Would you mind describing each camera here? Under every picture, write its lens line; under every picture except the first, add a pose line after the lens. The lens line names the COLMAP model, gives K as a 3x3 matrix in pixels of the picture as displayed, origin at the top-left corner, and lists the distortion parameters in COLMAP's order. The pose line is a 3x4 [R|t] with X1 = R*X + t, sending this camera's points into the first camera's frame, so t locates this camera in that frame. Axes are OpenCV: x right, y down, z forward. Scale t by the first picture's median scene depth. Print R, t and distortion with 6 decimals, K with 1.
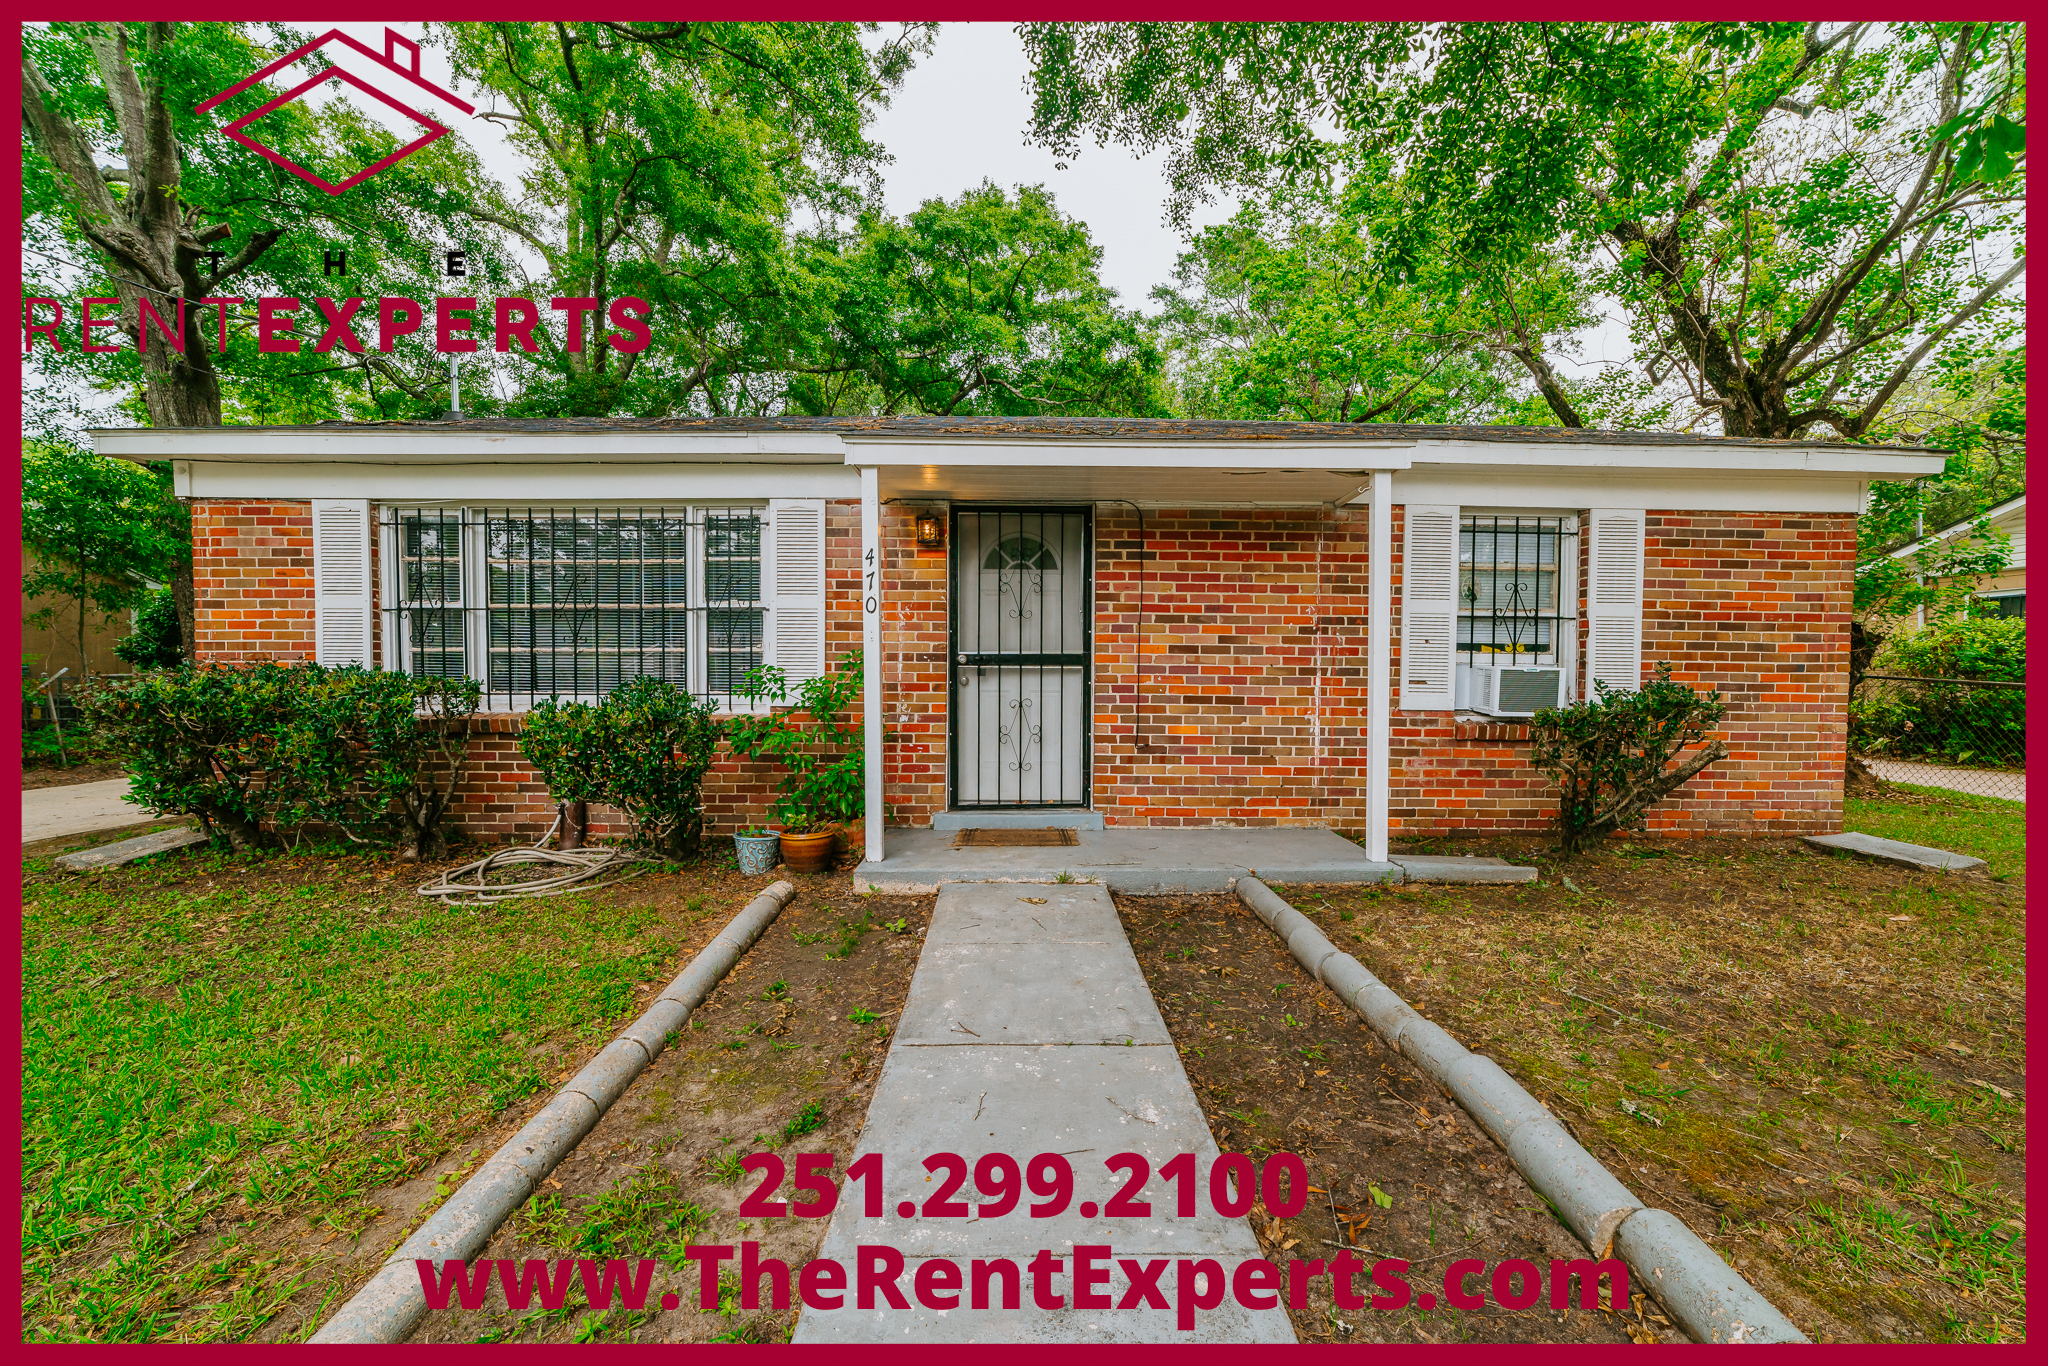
lens RADIAL K [[788.1, 0, 1026.8], [0, 788.1, 692.4], [0, 0, 1]] dist [-0.022561, 0.006973]
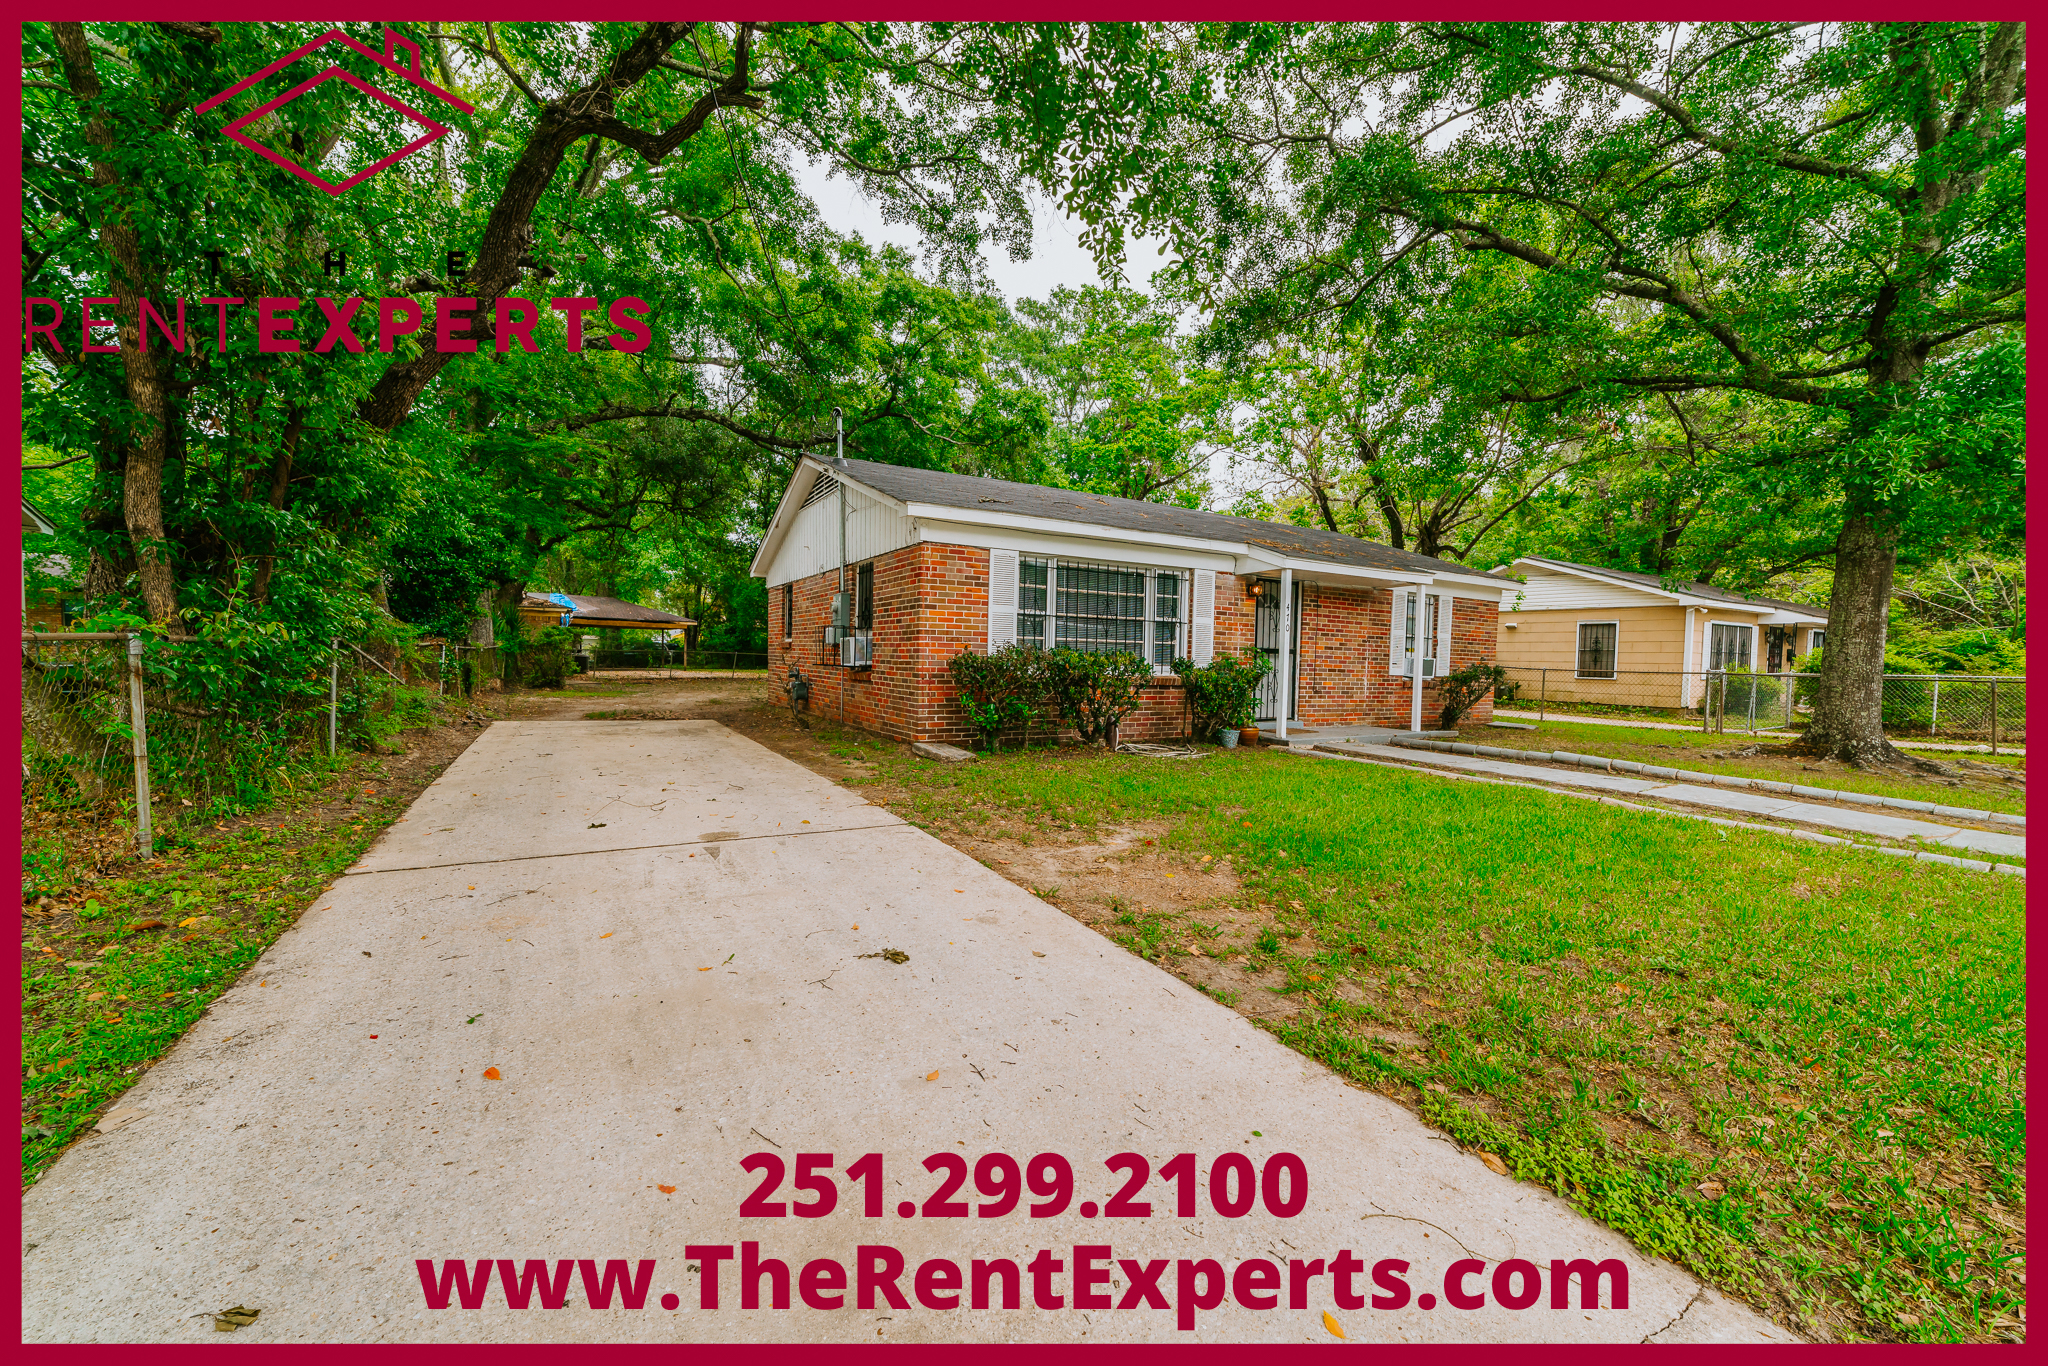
lens RADIAL K [[788.1, 0, 1026.8], [0, 788.1, 692.4], [0, 0, 1]] dist [-0.022561, 0.006973]
pose [[0.871727, -0.004506, 0.489972, -1.648825], [-0.005733, 0.999795, 0.019396, 0.033429], [-0.489959, -0.019717, 0.871523, -0.541309]]
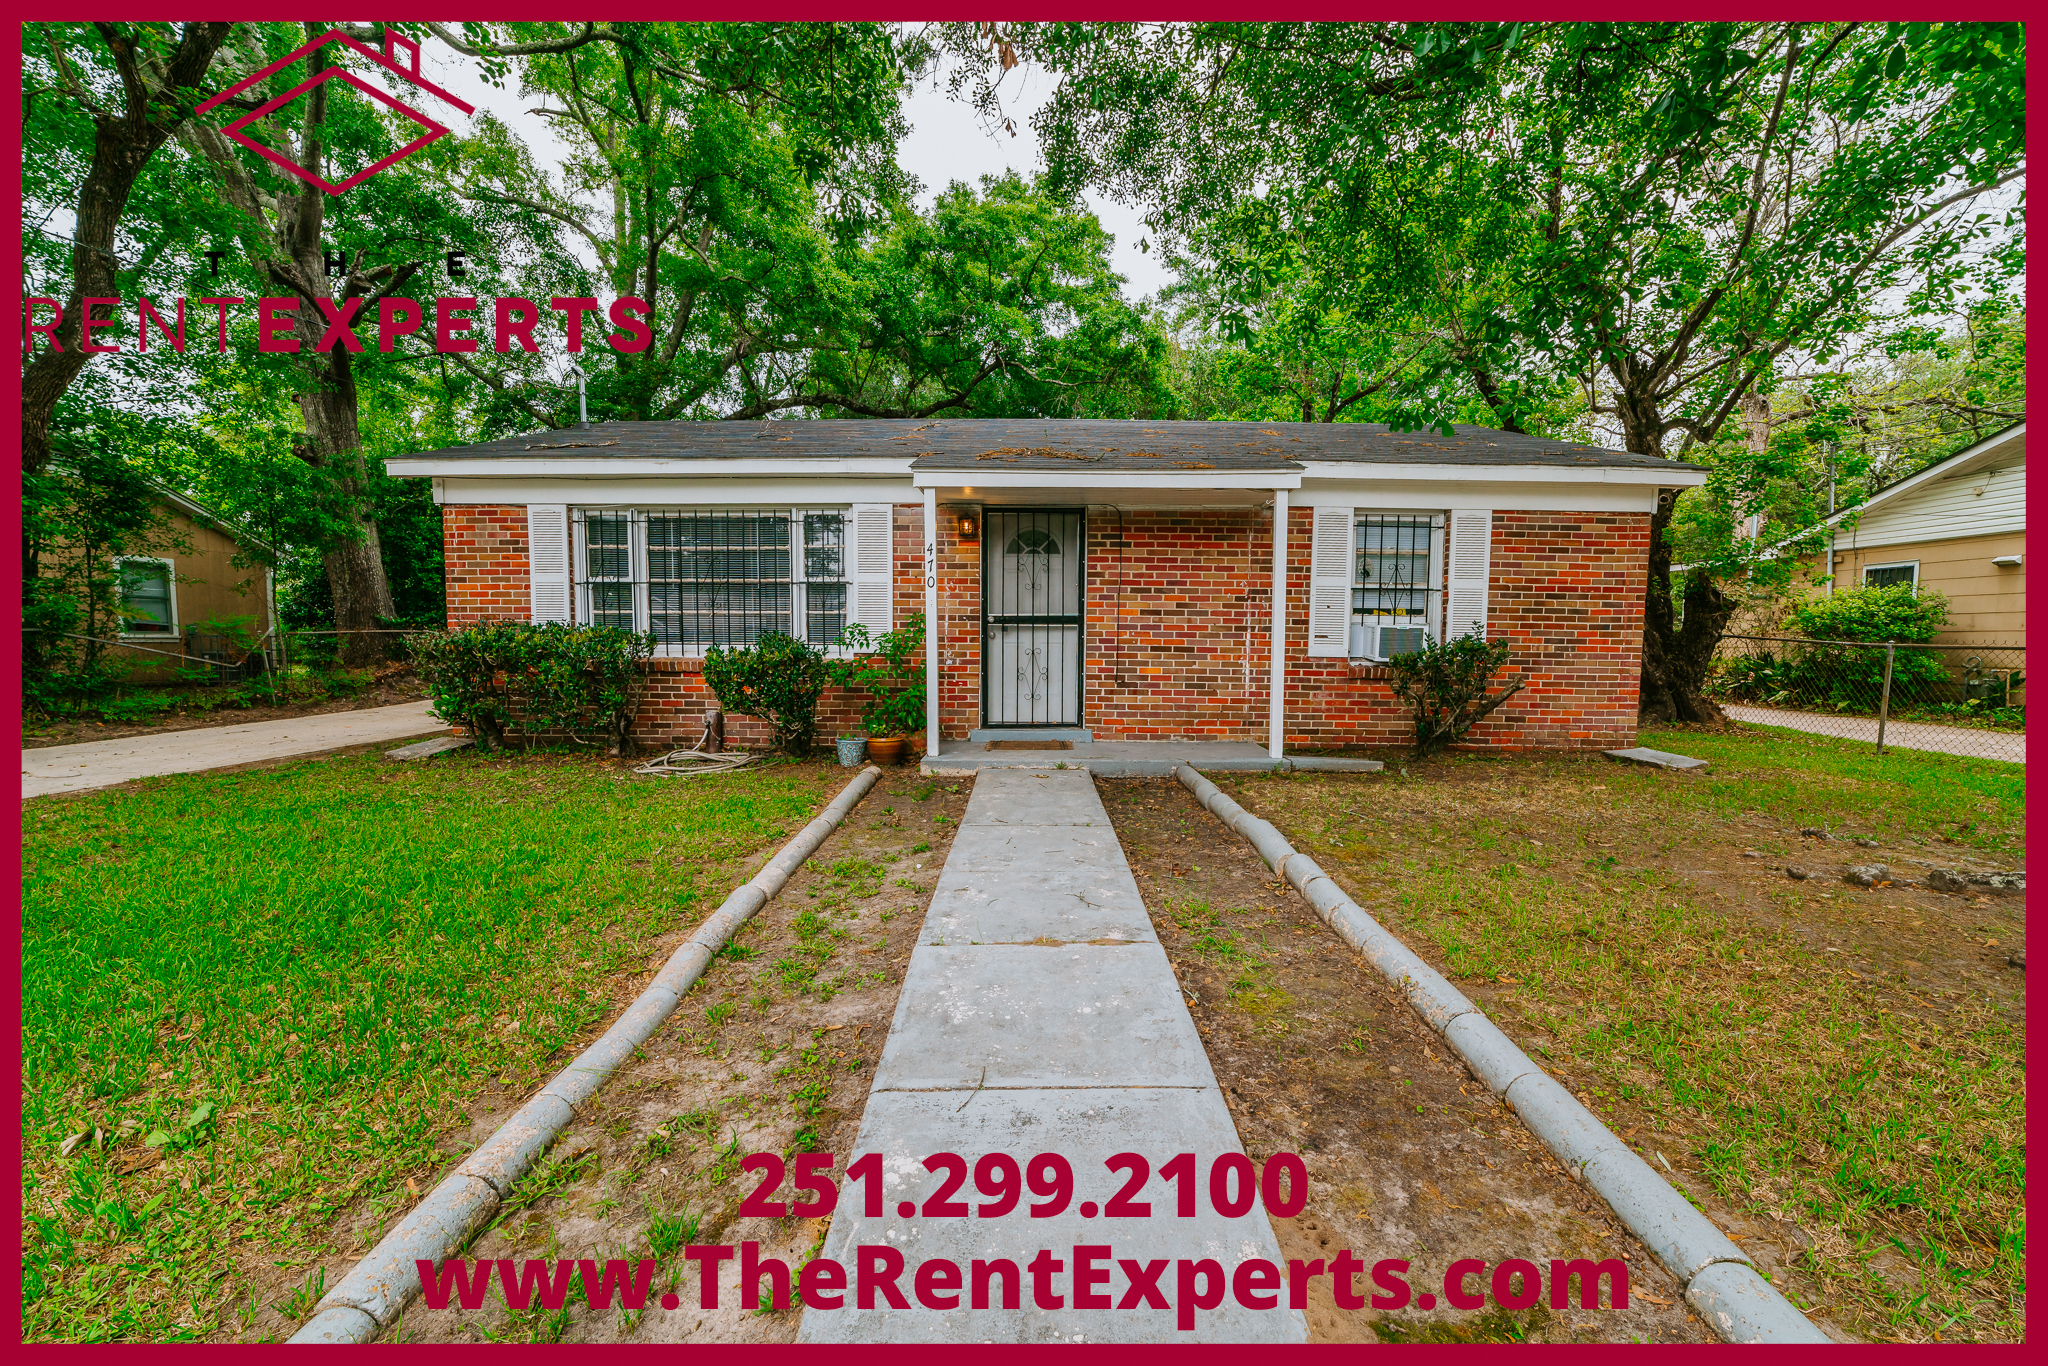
lens RADIAL K [[788.1, 0, 1026.8], [0, 788.1, 692.4], [0, 0, 1]] dist [-0.022561, 0.006973]
pose [[0.999786, 0.003197, -0.020459, 0.010027], [-0.002259, 0.998954, 0.045666, 0.023006], [0.020583, -0.045610, 0.998747, -0.391788]]
